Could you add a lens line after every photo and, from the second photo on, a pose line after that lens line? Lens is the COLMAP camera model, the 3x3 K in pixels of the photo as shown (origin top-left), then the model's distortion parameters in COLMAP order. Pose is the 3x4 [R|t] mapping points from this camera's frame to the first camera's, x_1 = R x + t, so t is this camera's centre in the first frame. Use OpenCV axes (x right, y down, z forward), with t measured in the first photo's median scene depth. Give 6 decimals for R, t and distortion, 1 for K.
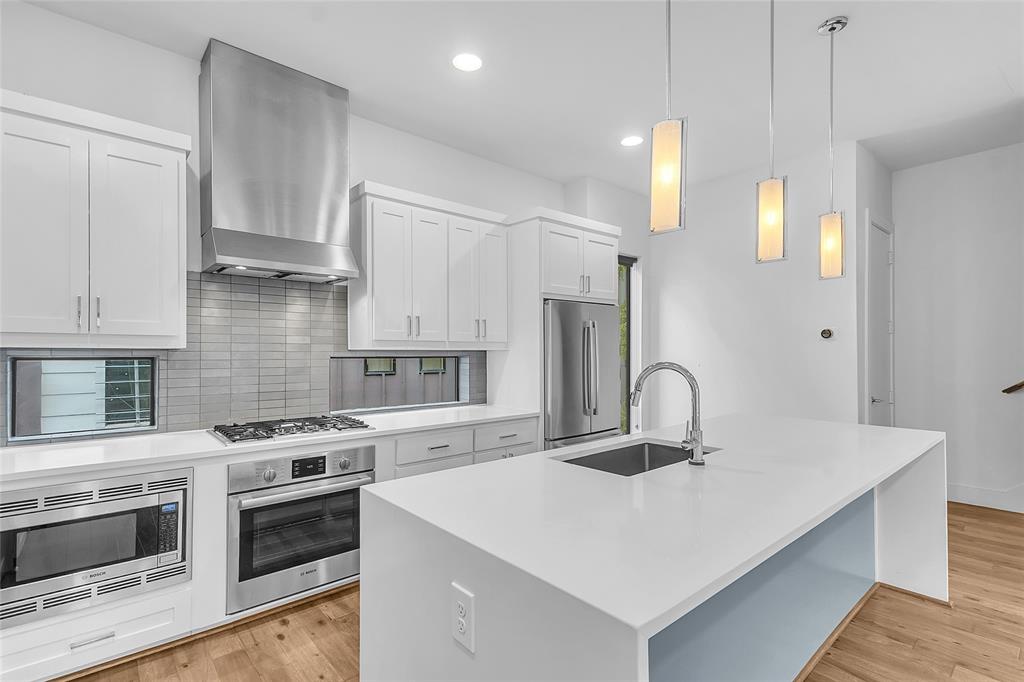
lens RADIAL K [[500.8, 0, 514.5], [0, 500.8, 347.3], [0, 0, 1]] dist [0.015930, -0.004897]
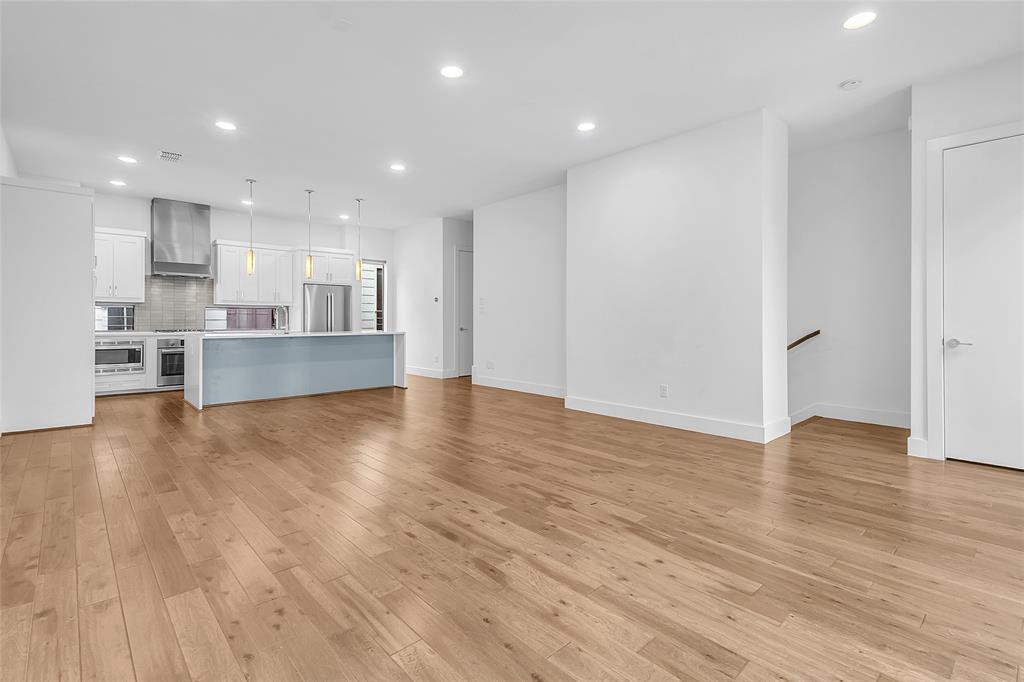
lens RADIAL K [[475.4, 0, 506.2], [0, 475.4, 318.7], [0, 0, 1]] dist [-0.001162, -0.001263]
pose [[0.999311, 0.003518, 0.036944, 1.133888], [-0.003633, 0.999989, 0.003052, 0.068034], [-0.036932, -0.003184, 0.999313, -1.547939]]
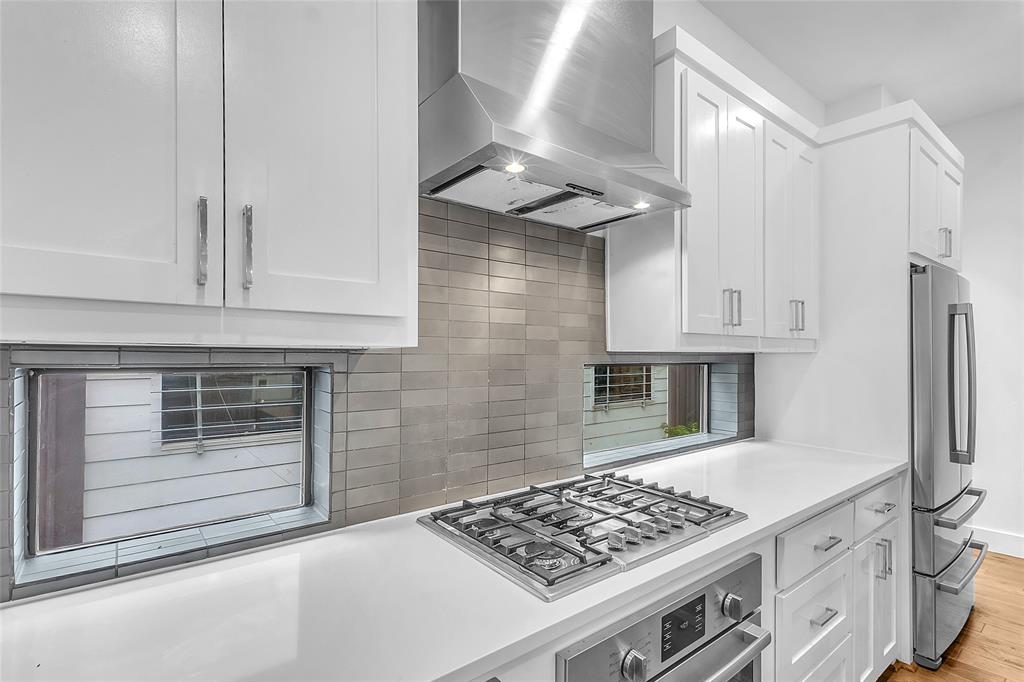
lens RADIAL K [[500.8, 0, 504.8], [0, 500.8, 349.6], [0, 0, 1]] dist [0.022270, -0.000203]
pose [[0.998384, 0.002968, -0.056743, -0.443534], [-0.002822, 0.999992, 0.002663, 0.001977], [0.056750, -0.002499, 0.998385, 0.463670]]
